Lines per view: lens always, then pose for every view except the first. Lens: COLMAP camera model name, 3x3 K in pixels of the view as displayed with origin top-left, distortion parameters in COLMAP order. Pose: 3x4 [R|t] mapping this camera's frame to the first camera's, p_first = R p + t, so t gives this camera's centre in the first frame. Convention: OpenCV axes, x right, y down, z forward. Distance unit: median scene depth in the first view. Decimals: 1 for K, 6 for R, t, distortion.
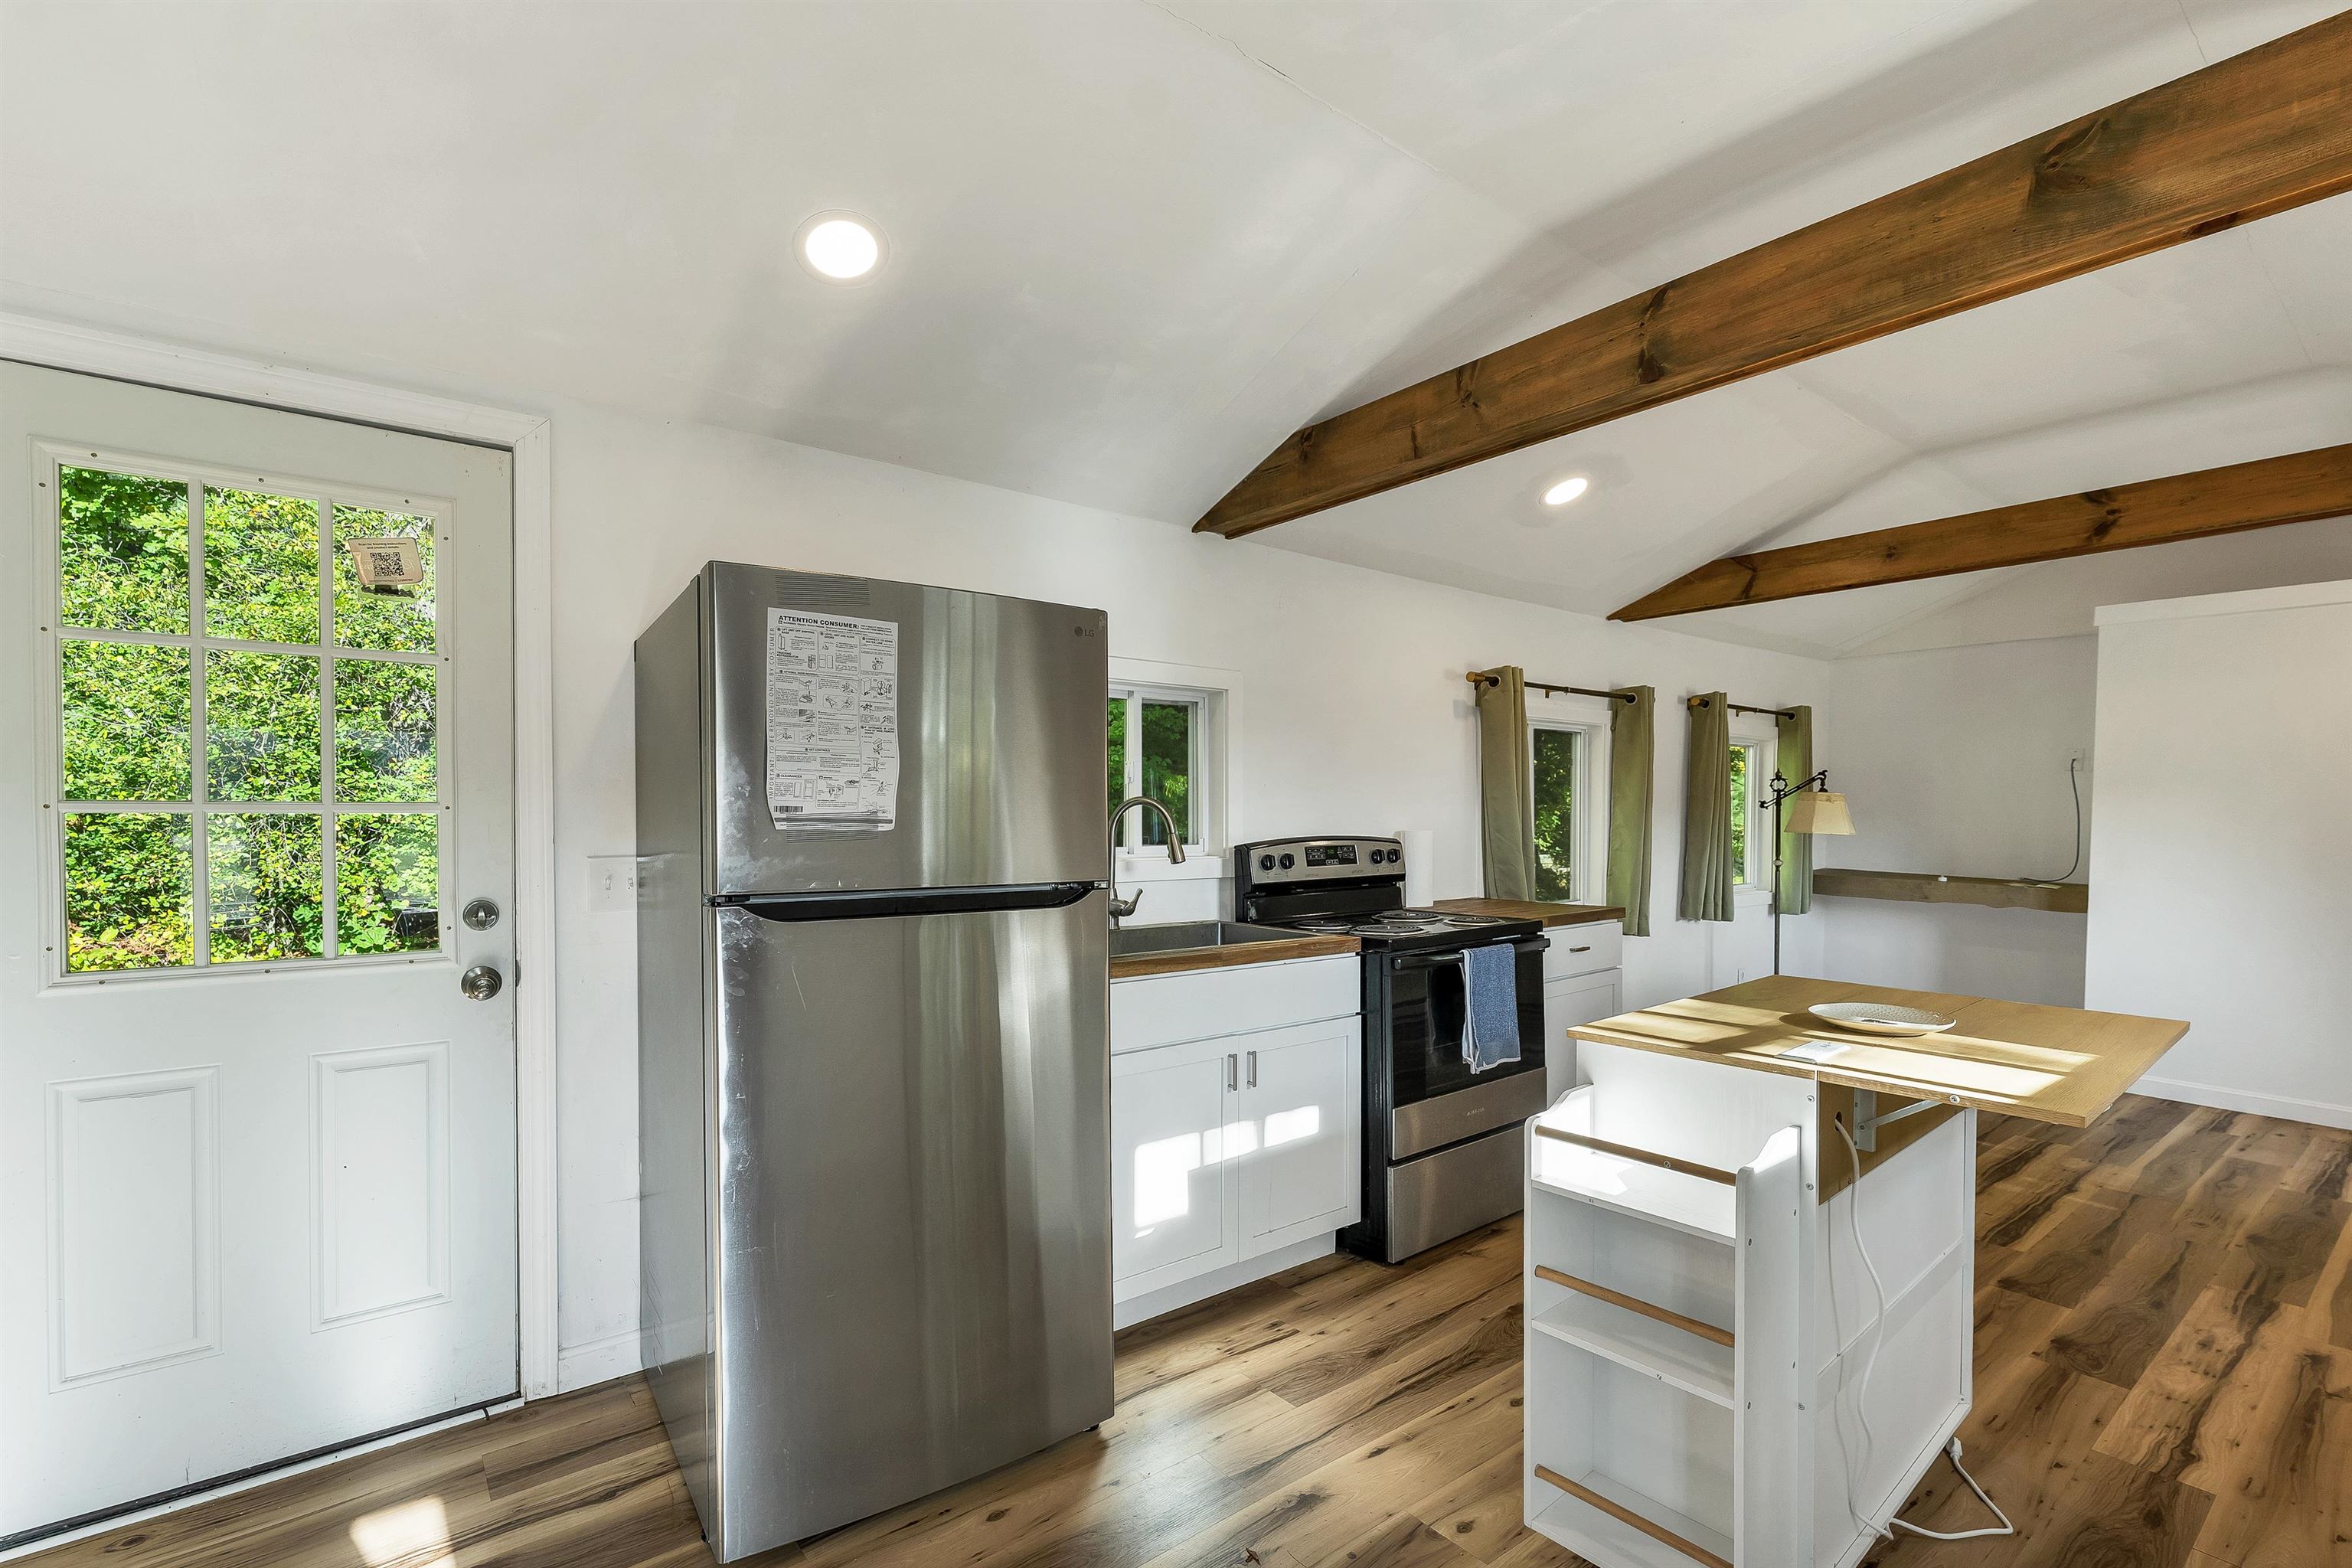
lens RADIAL K [[1055.6, 0, 1174.5], [0, 1055.6, 832.6], [0, 0, 1]] dist [0.001717, -0.001108]
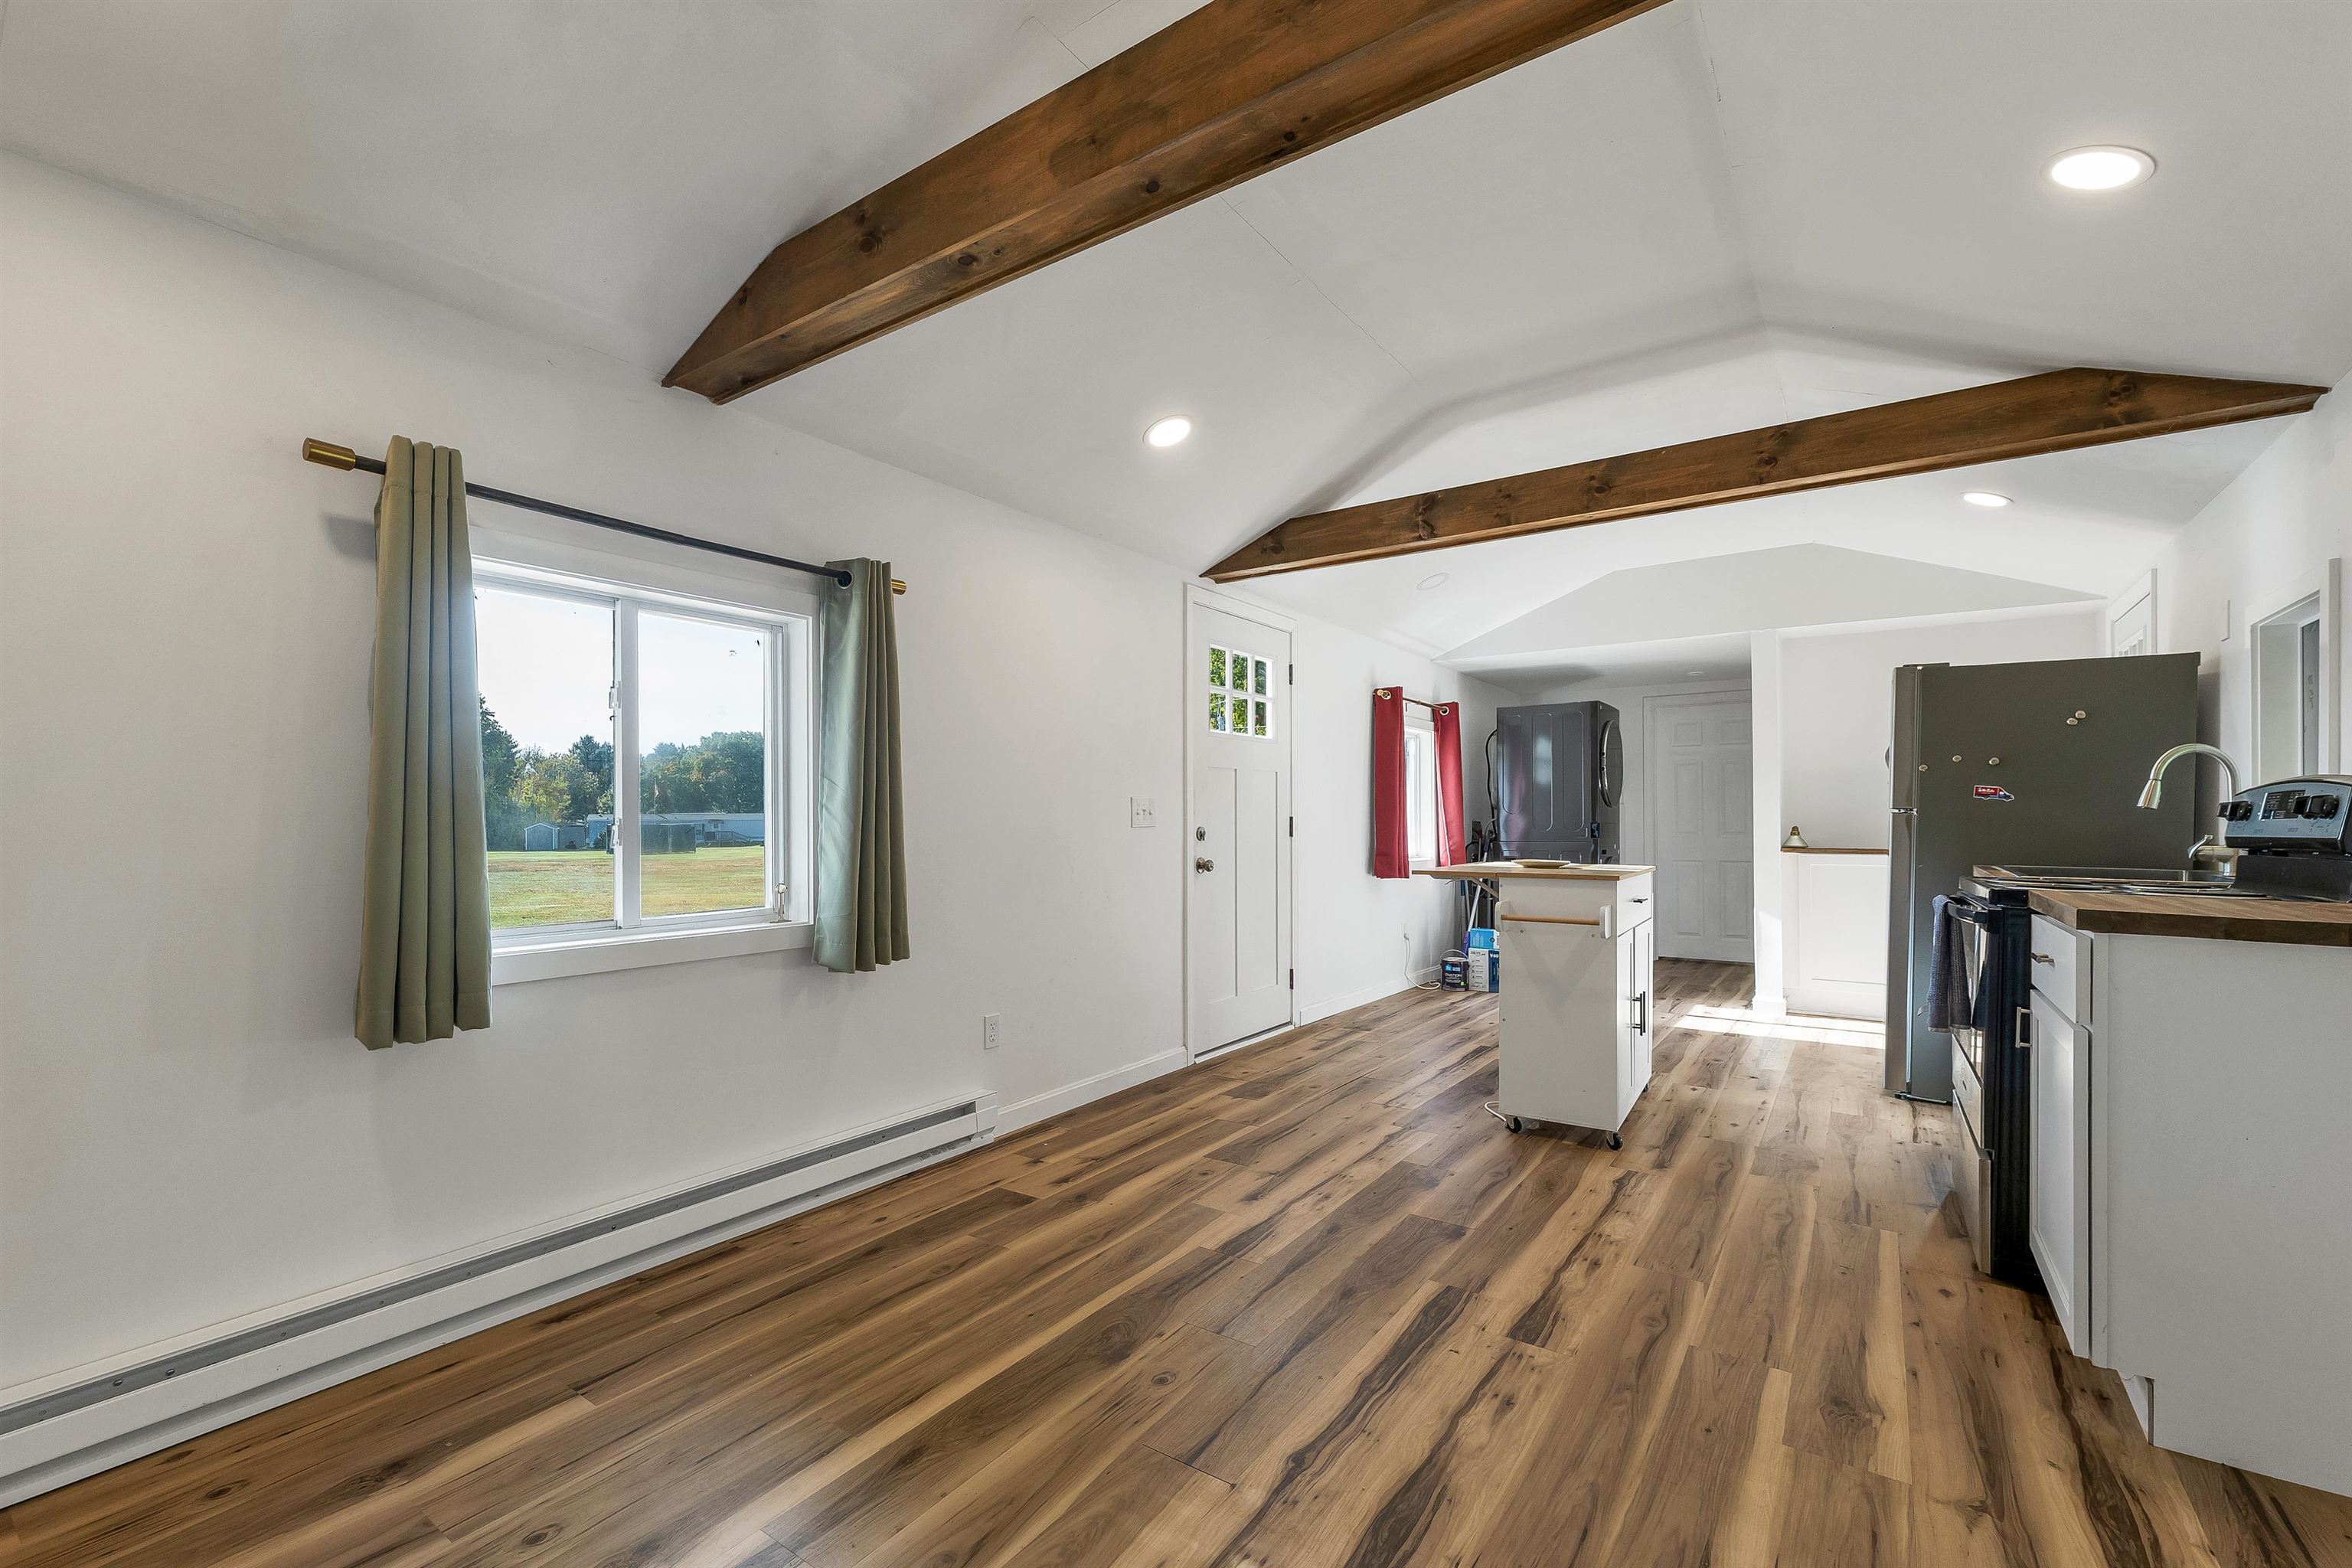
lens RADIAL K [[990.9, 0, 1162.9], [0, 990.9, 820.5], [0, 0, 1]] dist [0.002874, -0.000056]
pose [[-0.958096, -0.003671, -0.286422, 1.192035], [-0.010300, 0.999713, 0.021639, 0.028844], [0.286260, 0.023682, -0.957859, 1.625157]]
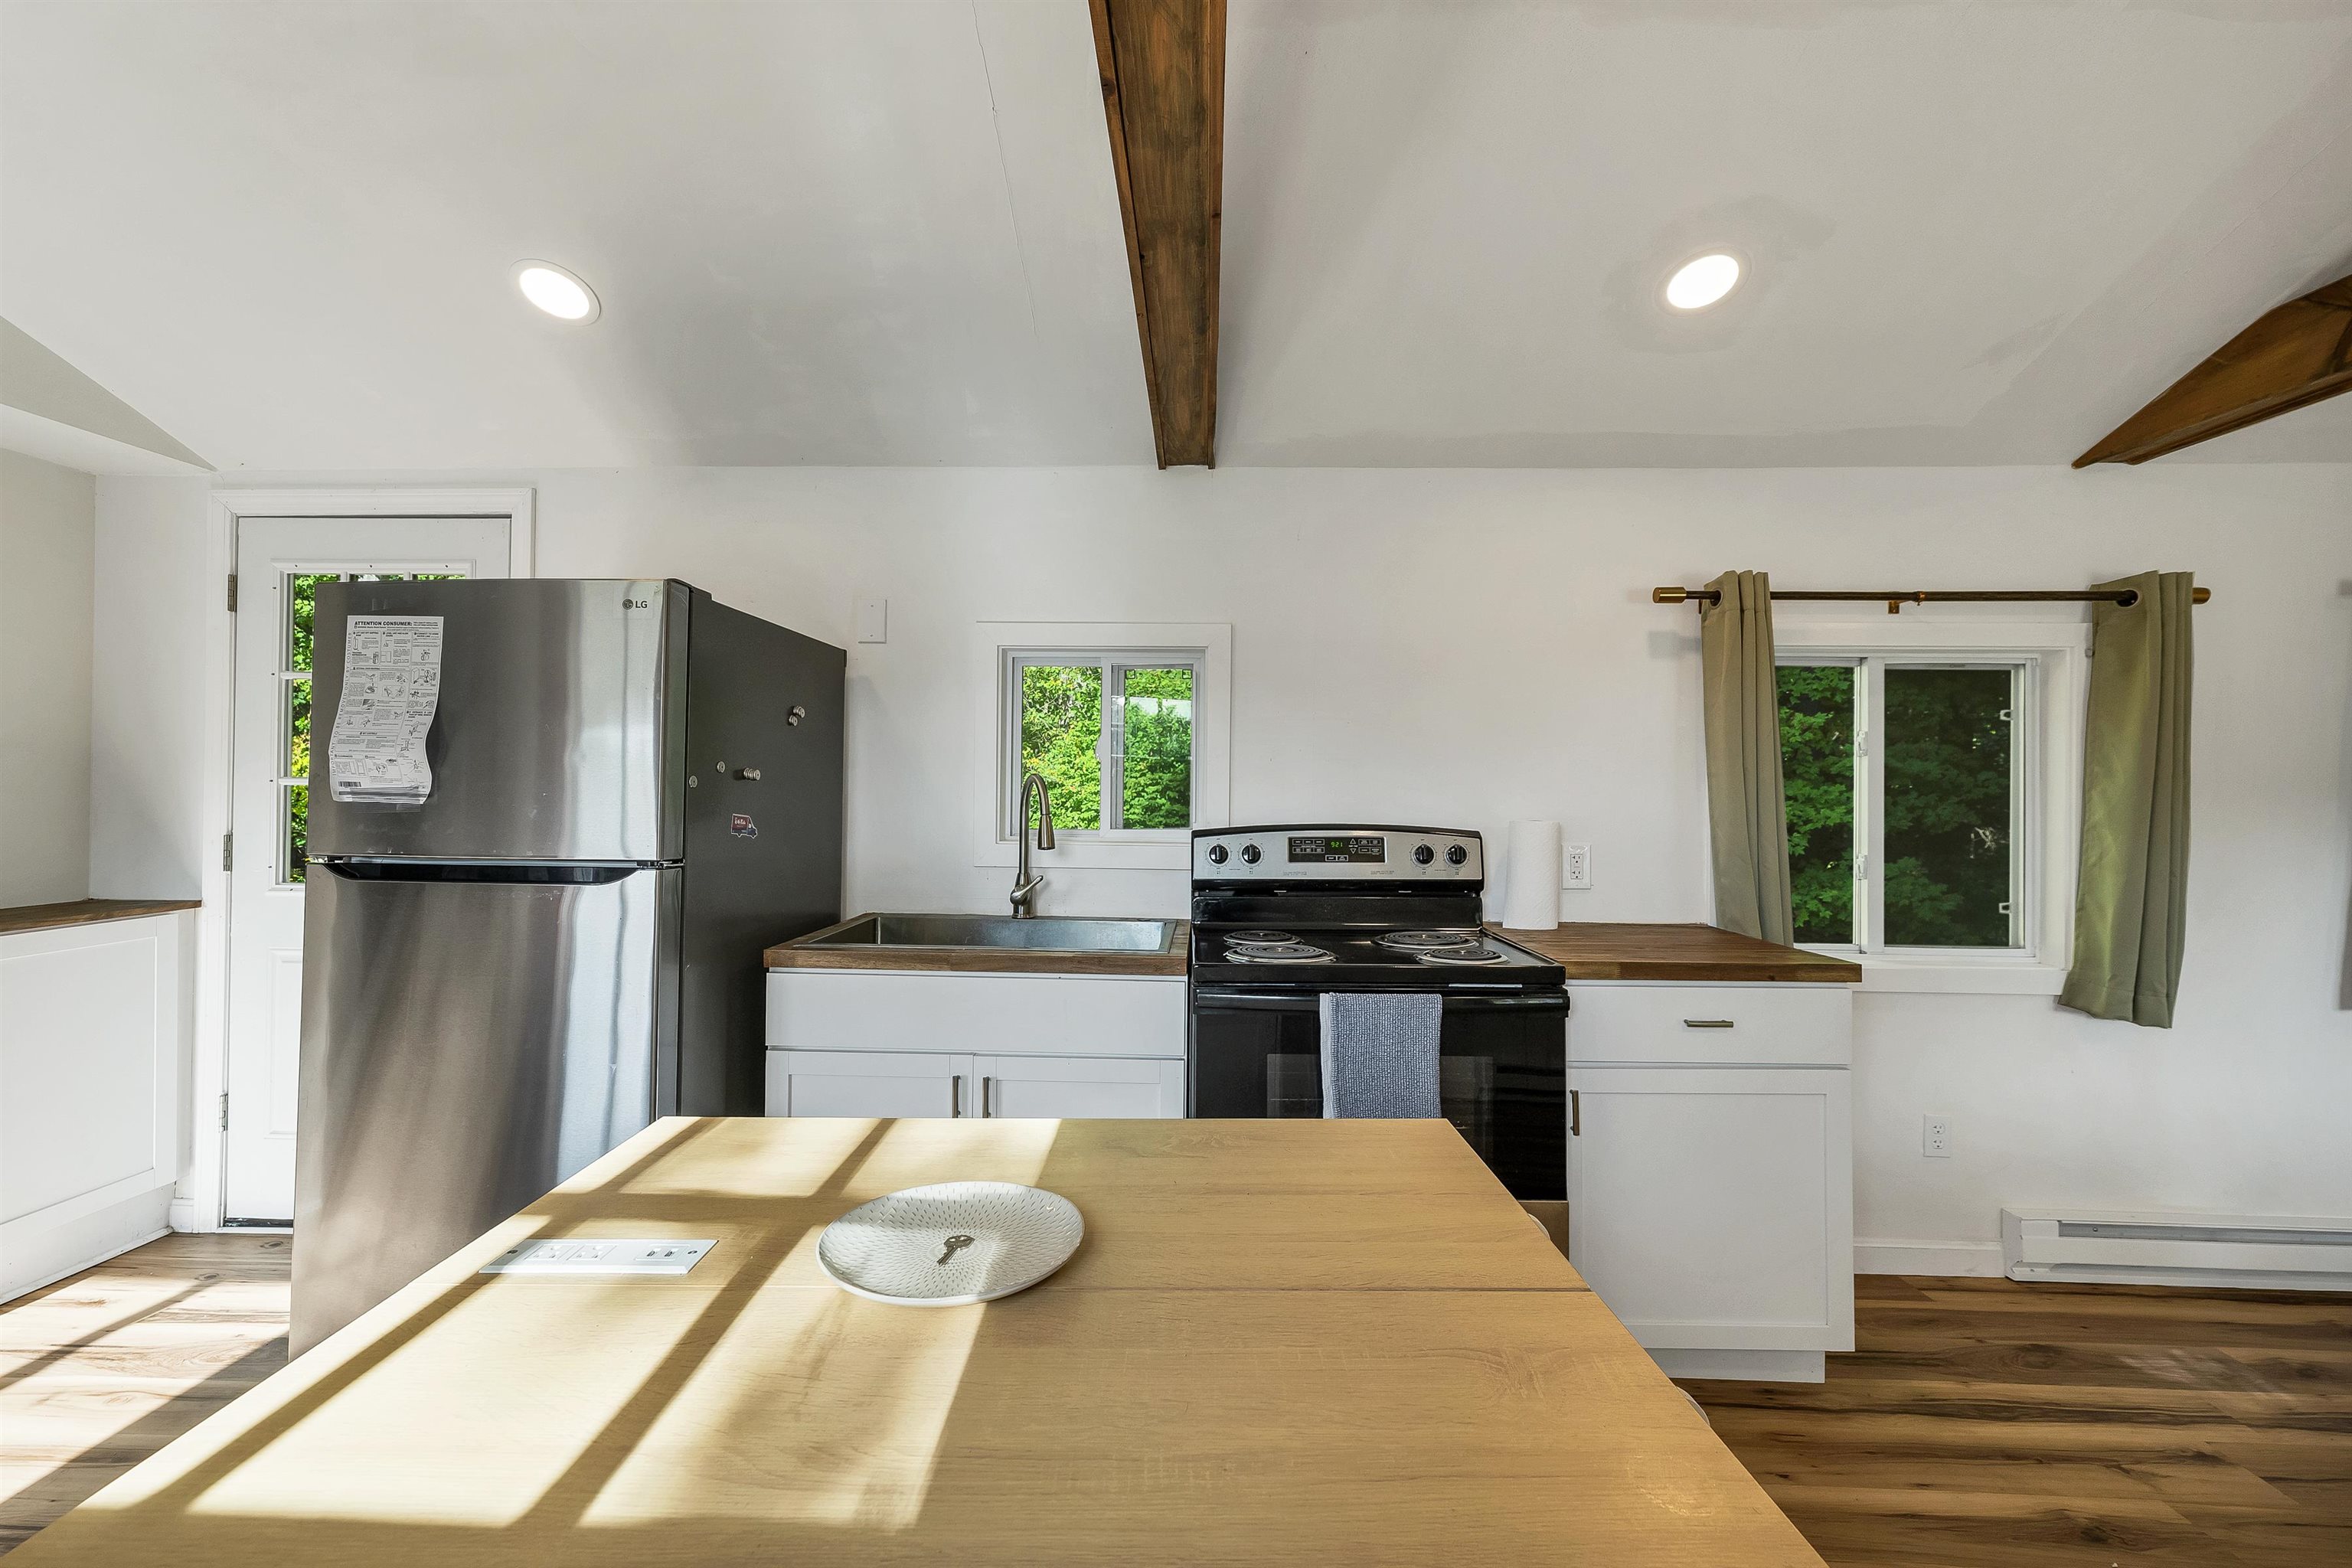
lens RADIAL K [[990.9, 0, 1167.0], [0, 990.9, 781.4], [0, 0, 1]] dist [0.002874, -0.000056]
pose [[0.765192, 0.002080, -0.643799, 0.597782], [-0.020568, 0.999563, -0.021216, -0.011735], [0.643474, 0.029476, 0.764900, 0.421373]]
